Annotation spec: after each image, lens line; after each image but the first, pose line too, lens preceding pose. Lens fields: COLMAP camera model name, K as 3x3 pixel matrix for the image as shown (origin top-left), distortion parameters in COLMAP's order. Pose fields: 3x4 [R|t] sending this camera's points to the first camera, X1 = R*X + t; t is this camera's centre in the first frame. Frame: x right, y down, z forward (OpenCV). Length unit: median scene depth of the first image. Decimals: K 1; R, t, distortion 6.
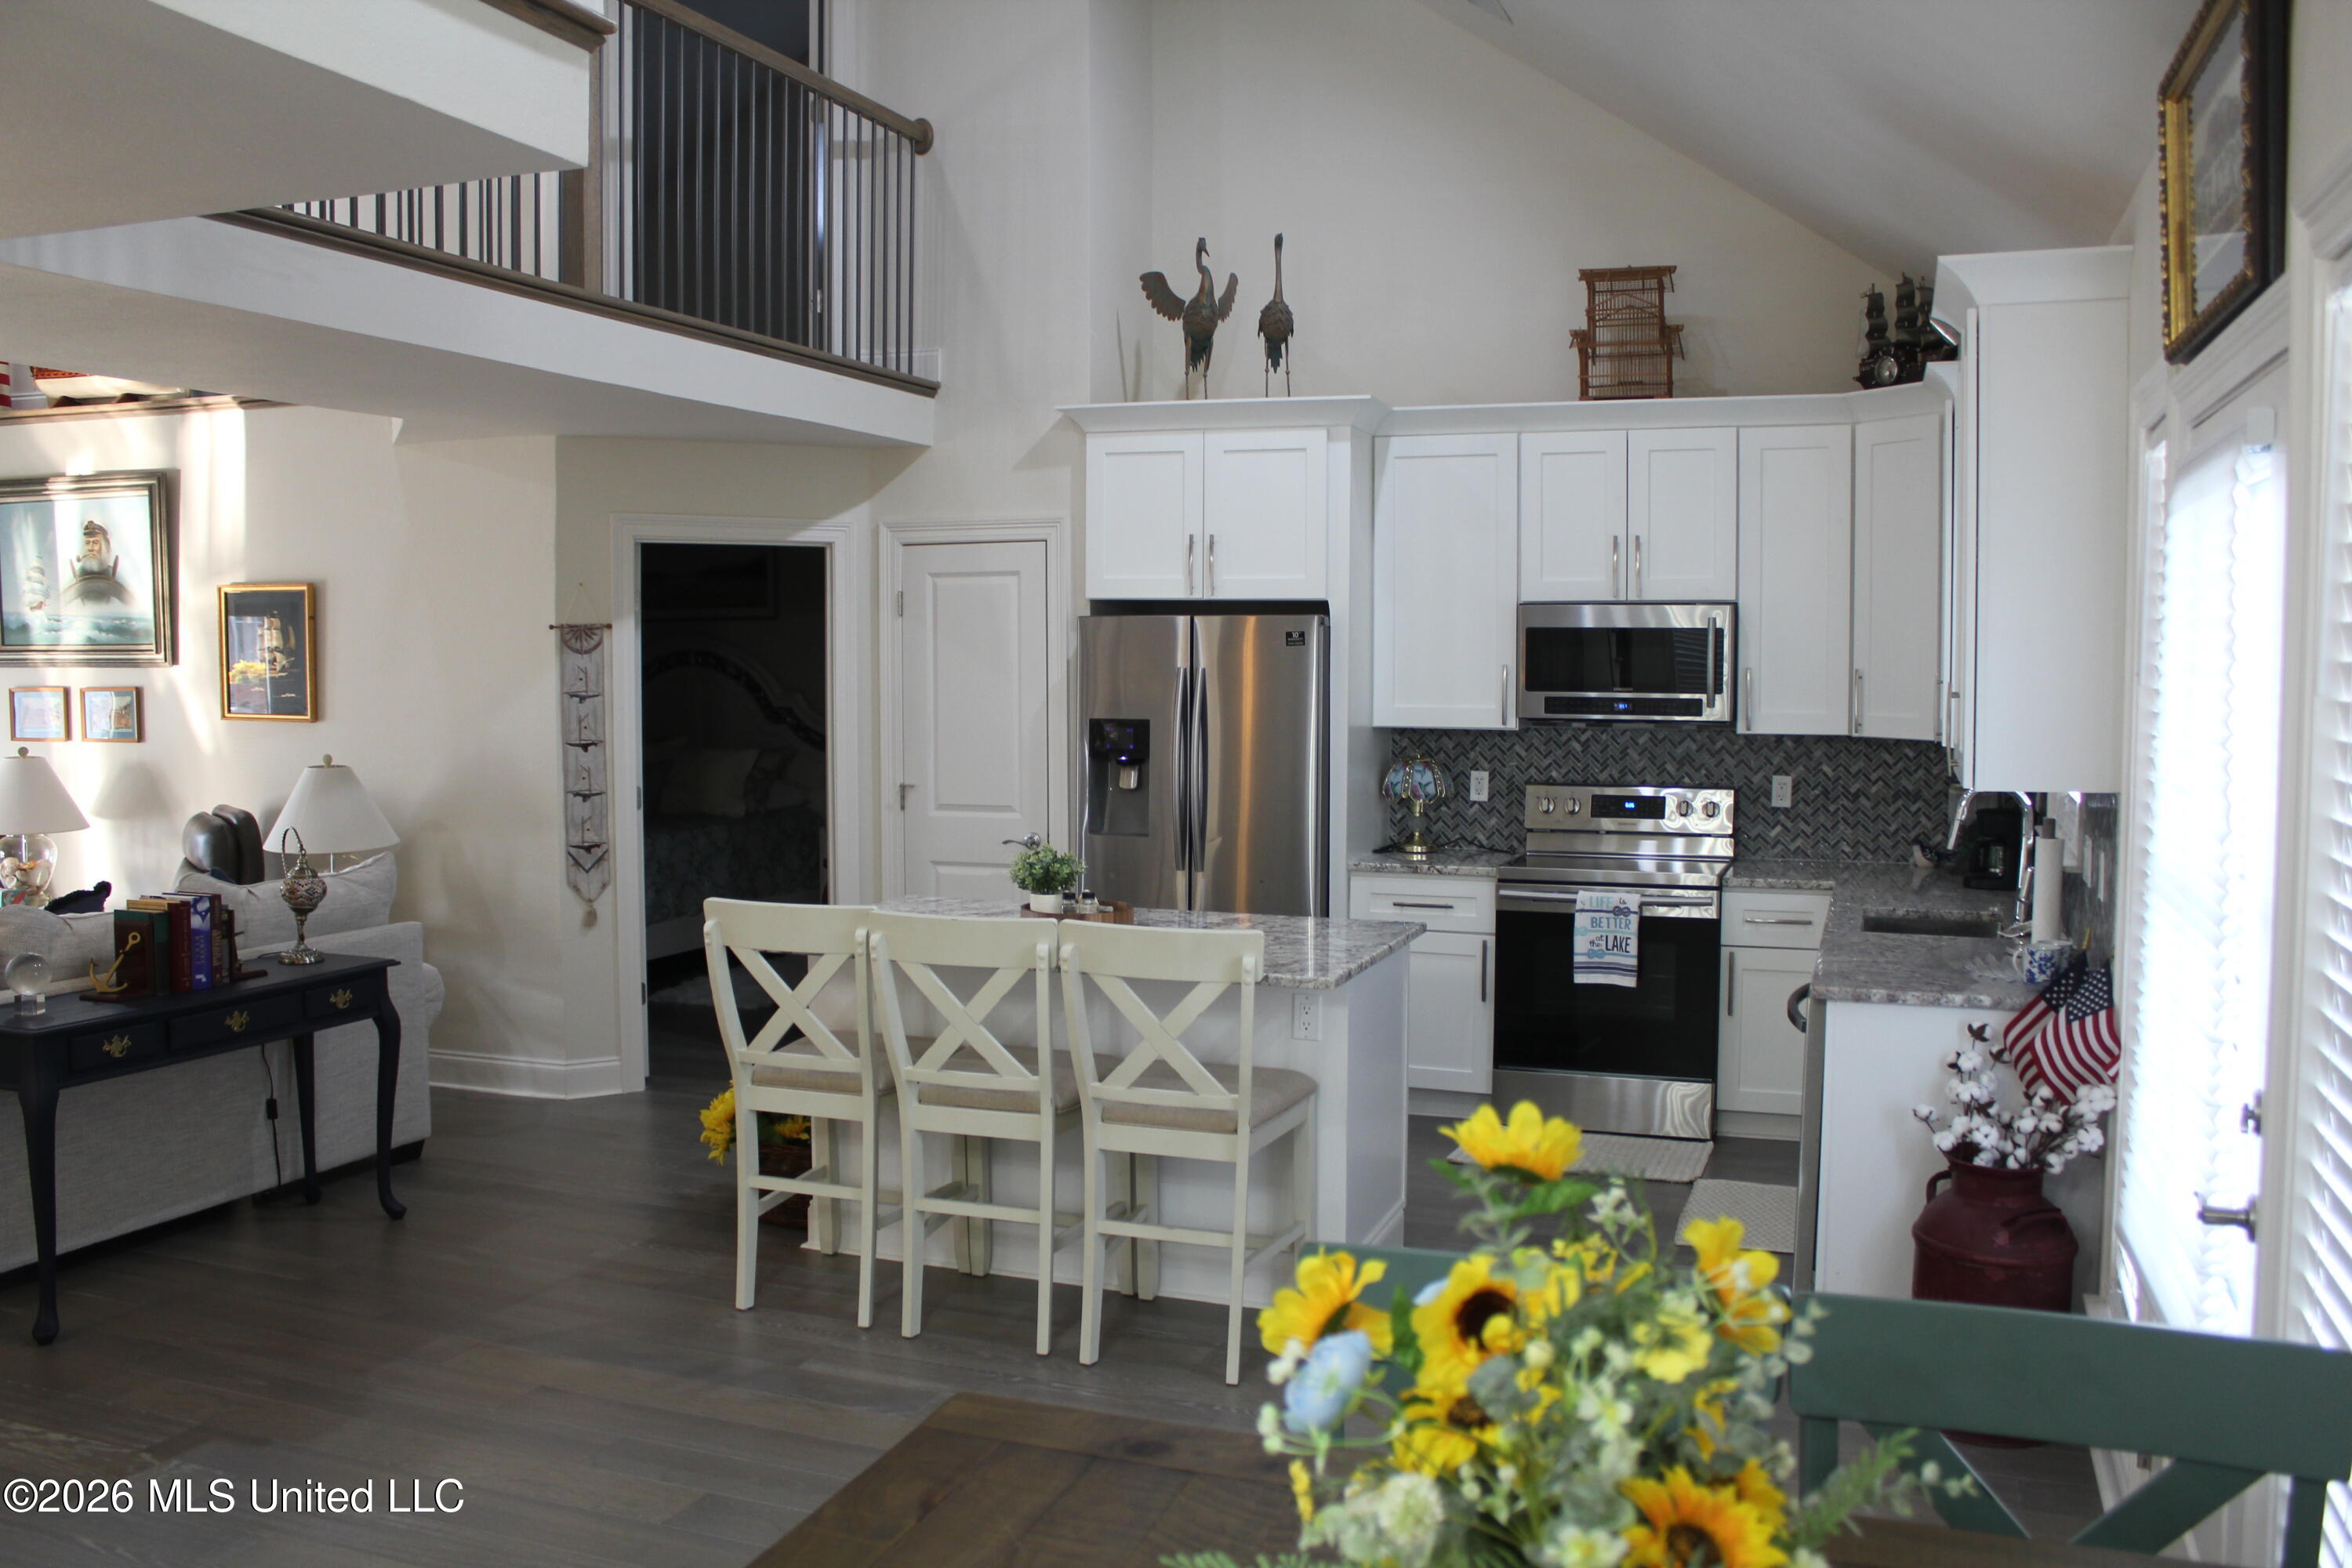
lens RADIAL K [[1975.1, 0, 1183.2], [0, 1975.1, 798.7], [0, 0, 1]] dist [-0.155867, 0.135158]
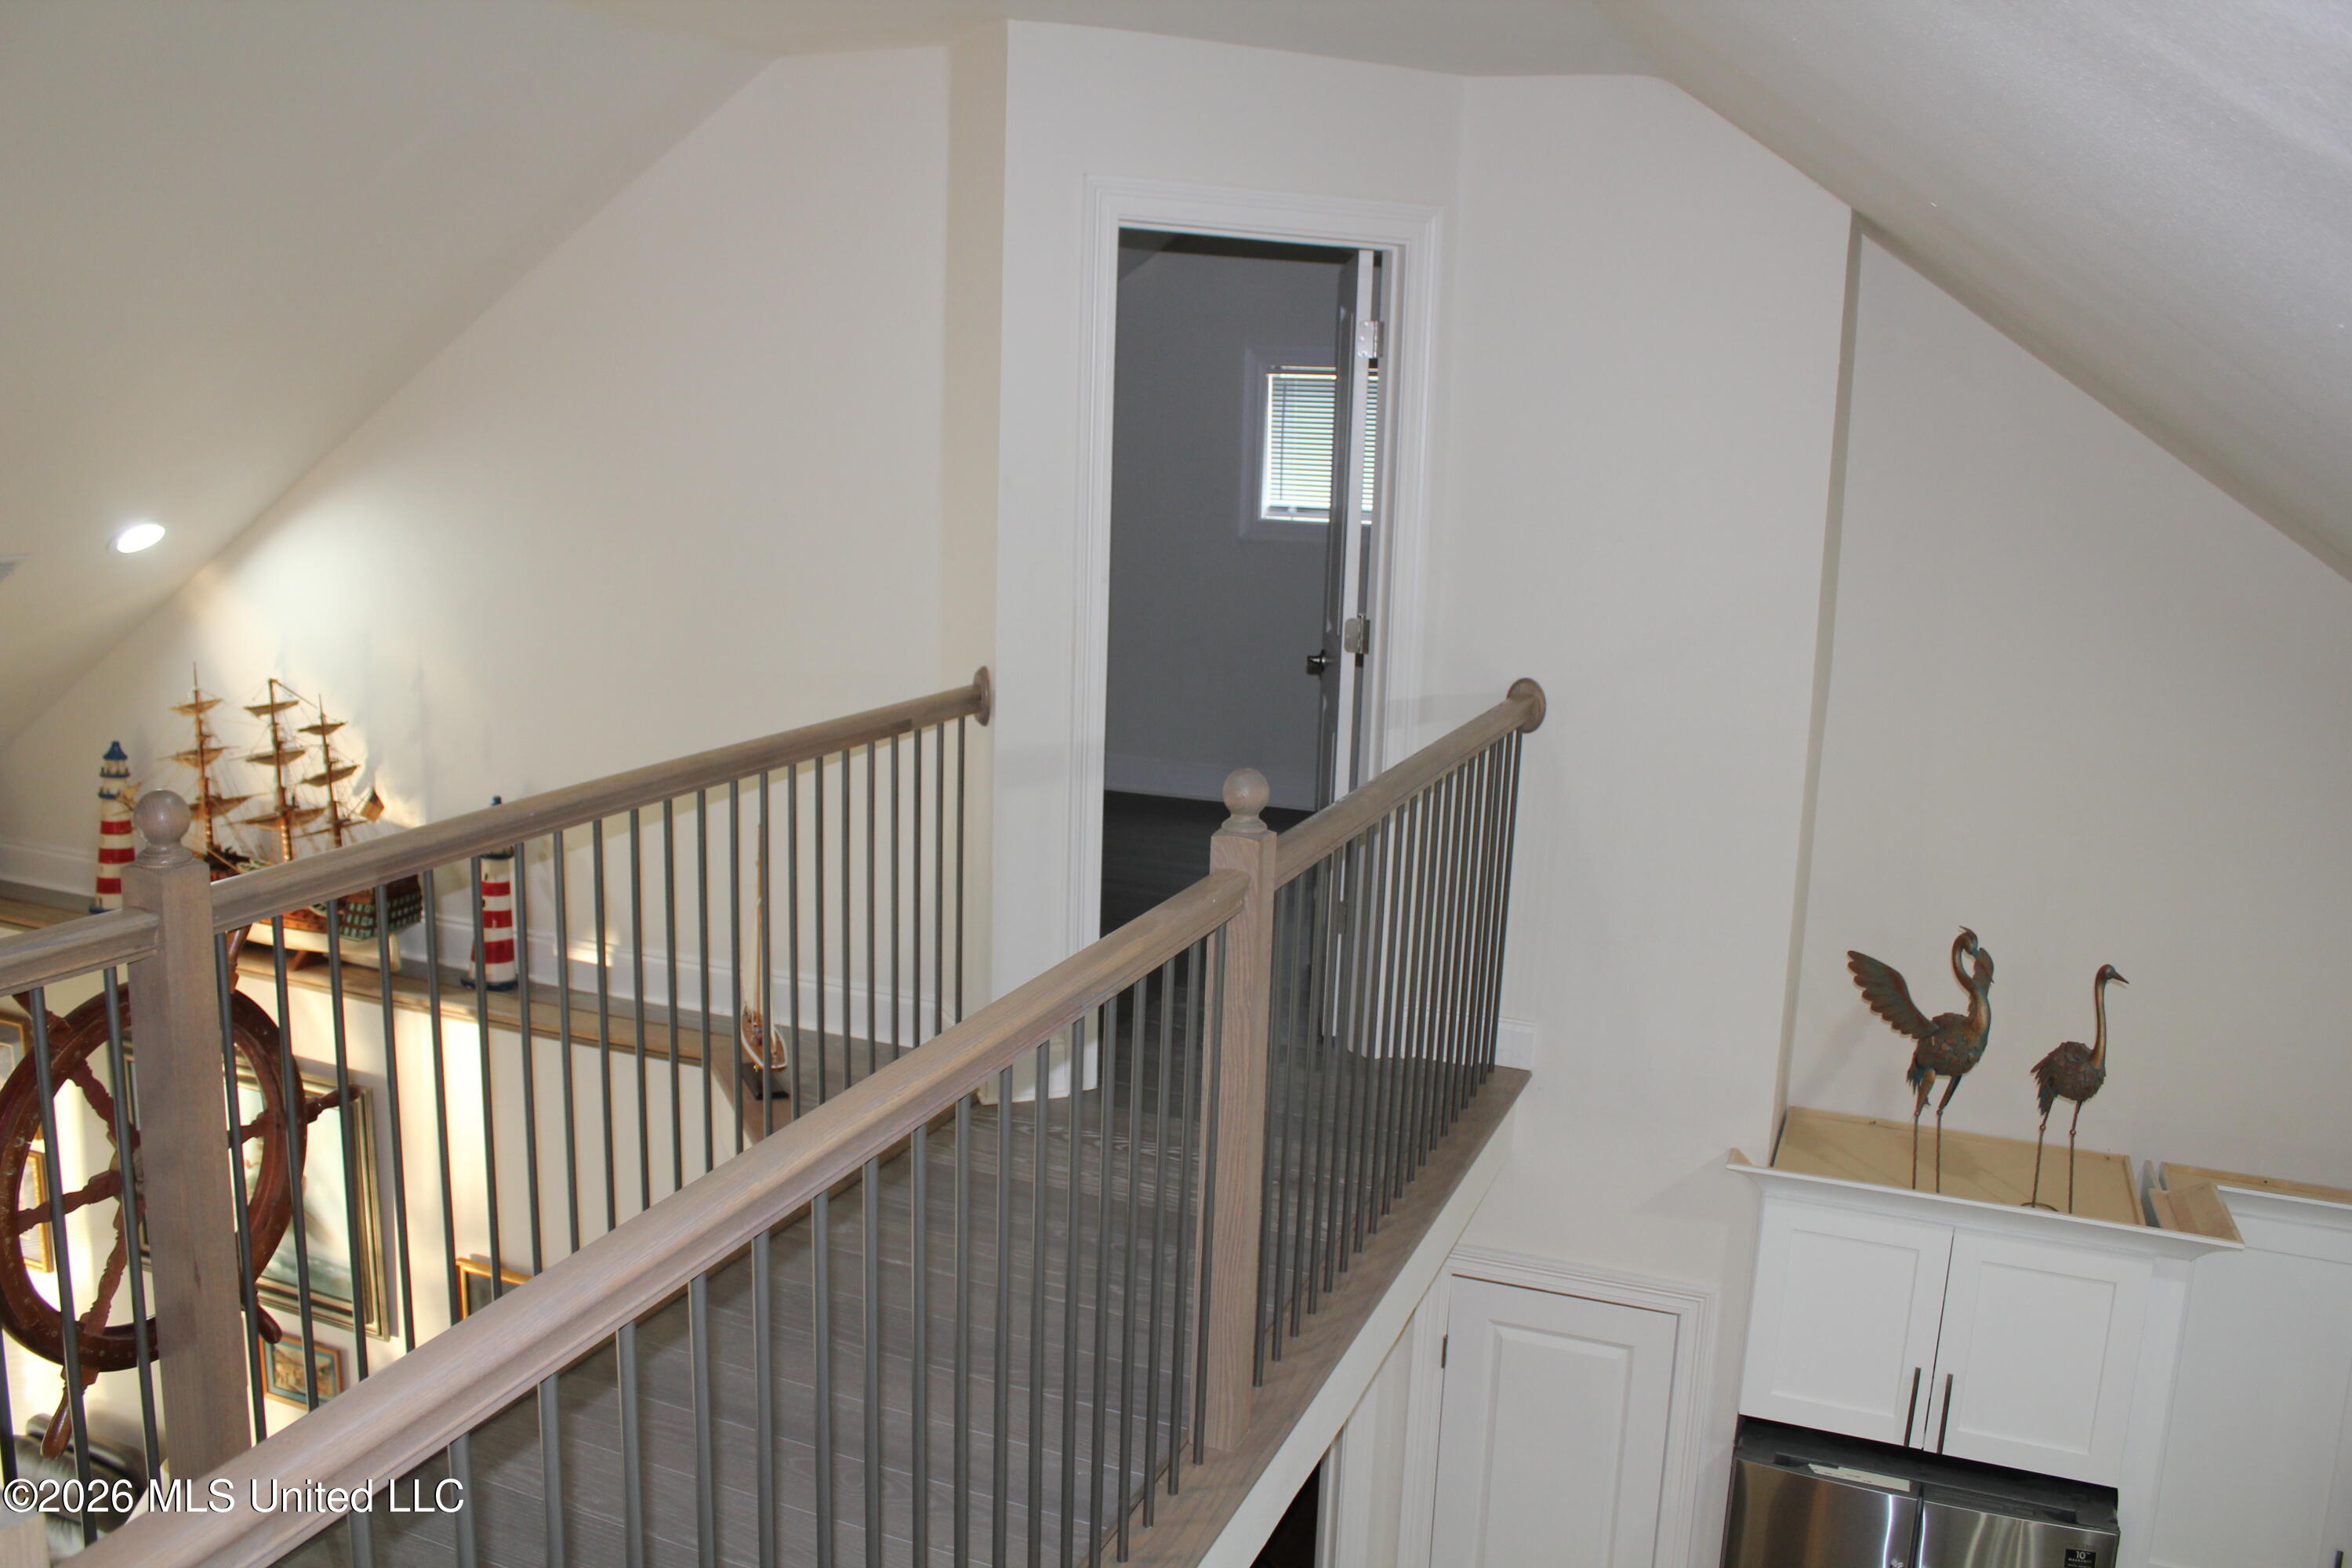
lens RADIAL K [[1975.1, 0, 1159.0], [0, 1975.1, 800.7], [0, 0, 1]] dist [-0.155867, 0.135158]
pose [[0.998795, 0.040667, -0.027458, -0.250910], [-0.037381, 0.993106, 0.111097, -0.395290], [0.031786, -0.109937, 0.993430, 0.343280]]
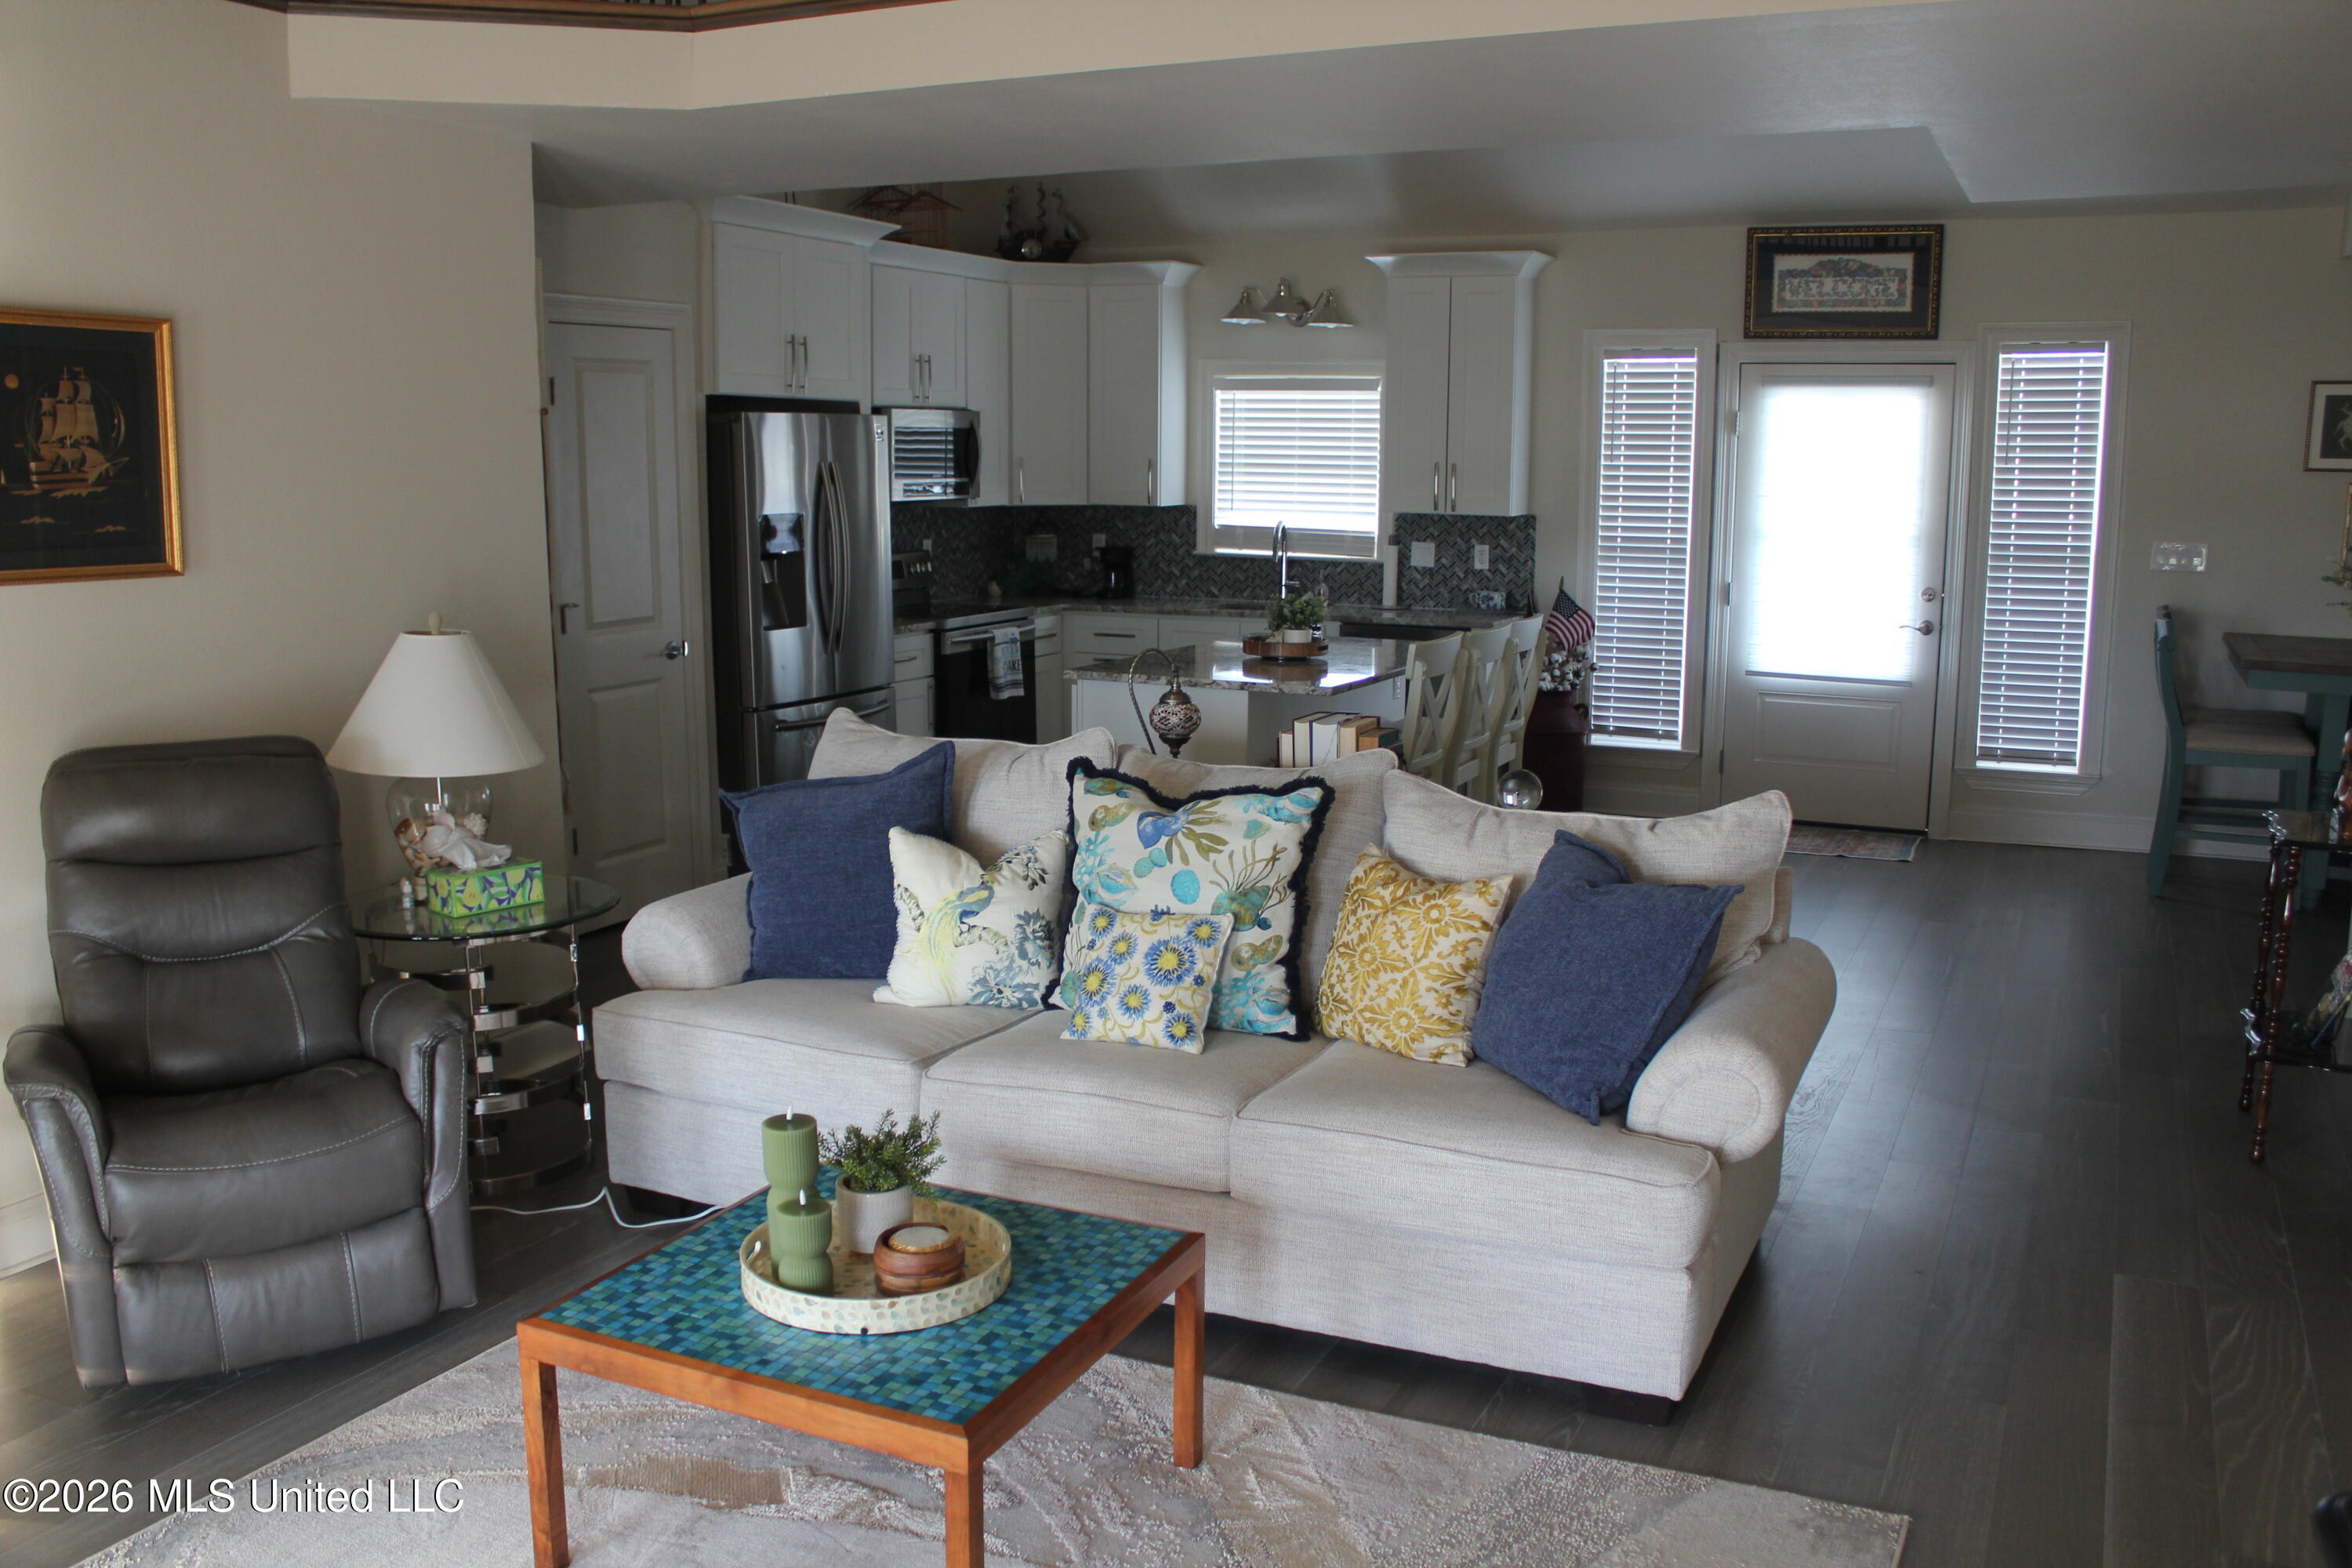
lens RADIAL K [[1975.1, 0, 1180.4], [0, 1975.1, 757.0], [0, 0, 1]] dist [-0.155867, 0.135158]
pose [[0.094914, -0.153712, 0.983547, -1.024699], [0.071926, 0.986484, 0.147230, -0.050823], [-0.992884, 0.056768, 0.104686, 0.697991]]
